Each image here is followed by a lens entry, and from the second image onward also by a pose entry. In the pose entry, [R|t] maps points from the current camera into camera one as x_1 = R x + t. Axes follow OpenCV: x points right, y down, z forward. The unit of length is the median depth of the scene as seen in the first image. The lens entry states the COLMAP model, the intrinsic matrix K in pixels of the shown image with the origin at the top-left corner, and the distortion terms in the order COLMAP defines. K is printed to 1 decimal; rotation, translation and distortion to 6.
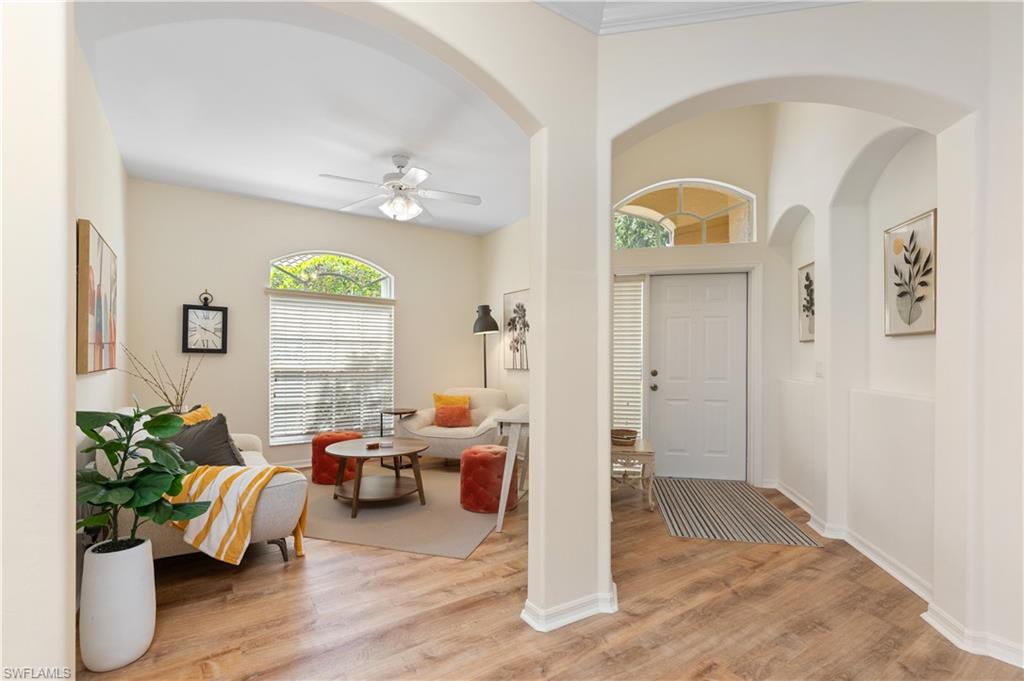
lens RADIAL K [[462.7, 0, 514.6], [0, 462.7, 364.0], [0, 0, 1]] dist [-0.000680, -0.001294]
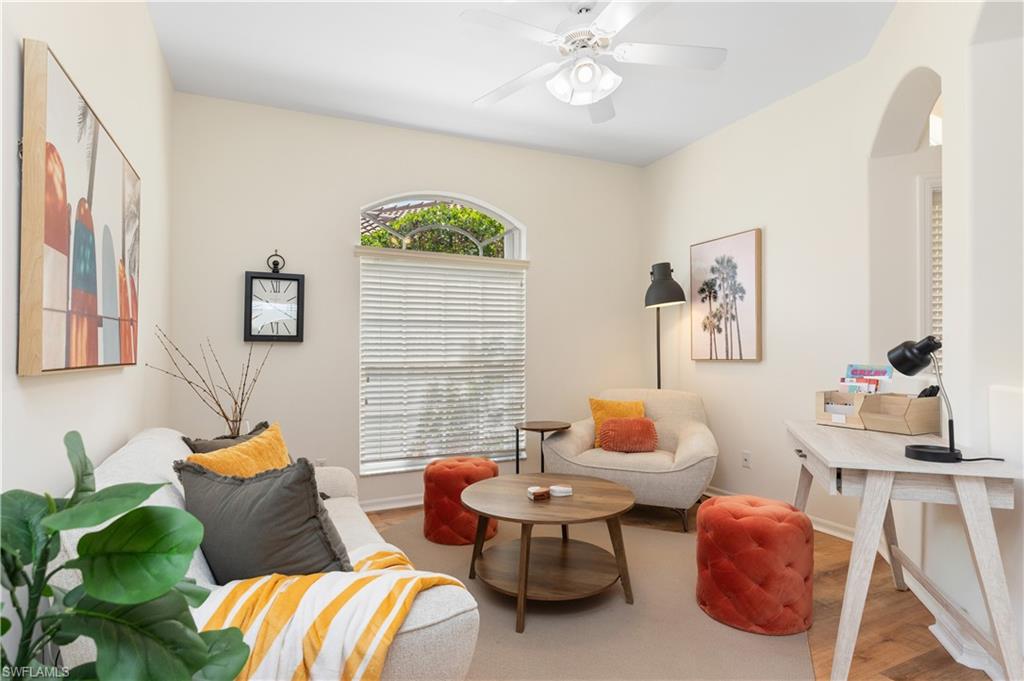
lens RADIAL K [[531.3, 0, 512.6], [0, 531.3, 339.7], [0, 0, 1]] dist [-0.001063, -0.000070]
pose [[0.985516, -0.019551, -0.168454, -0.167650], [0.013902, 0.999303, -0.034649, 0.005276], [0.169014, 0.031805, 0.985100, 0.252179]]
